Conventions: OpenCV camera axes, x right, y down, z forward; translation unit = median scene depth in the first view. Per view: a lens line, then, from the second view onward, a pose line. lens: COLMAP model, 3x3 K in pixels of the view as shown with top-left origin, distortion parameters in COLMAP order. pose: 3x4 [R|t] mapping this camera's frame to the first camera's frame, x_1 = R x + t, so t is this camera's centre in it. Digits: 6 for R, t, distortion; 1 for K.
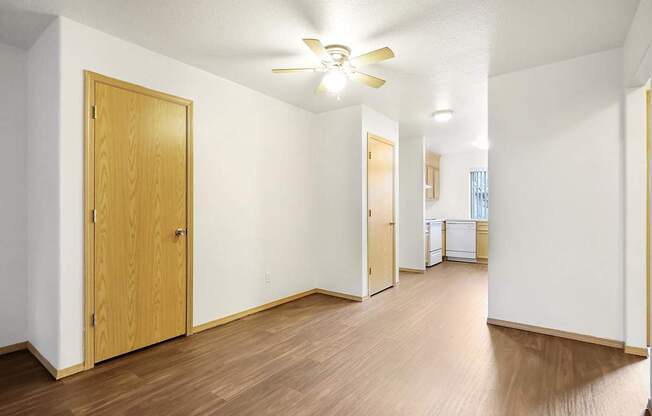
lens RADIAL K [[326.6, 0, 326.0], [0, 326.6, 208.0], [0, 0, 1]] dist [-0.000133, -0.000036]
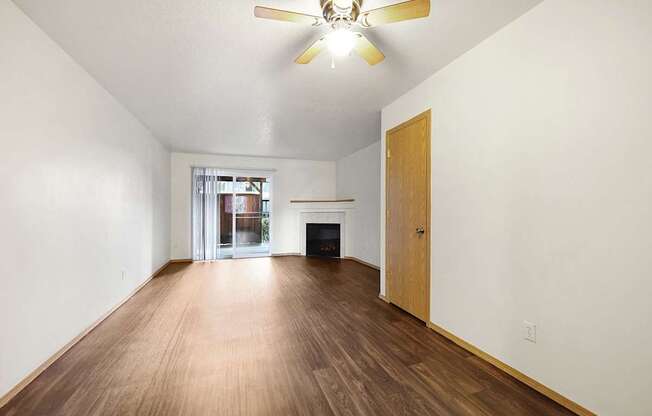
lens RADIAL K [[276.1, 0, 324.9], [0, 276.1, 214.1], [0, 0, 1]] dist [-0.000750, -0.000018]
pose [[-0.580724, 0.014892, -0.813964, 0.541185], [0.009481, 0.999889, 0.011529, 0.002893], [0.814045, -0.001022, -0.580801, 1.311351]]
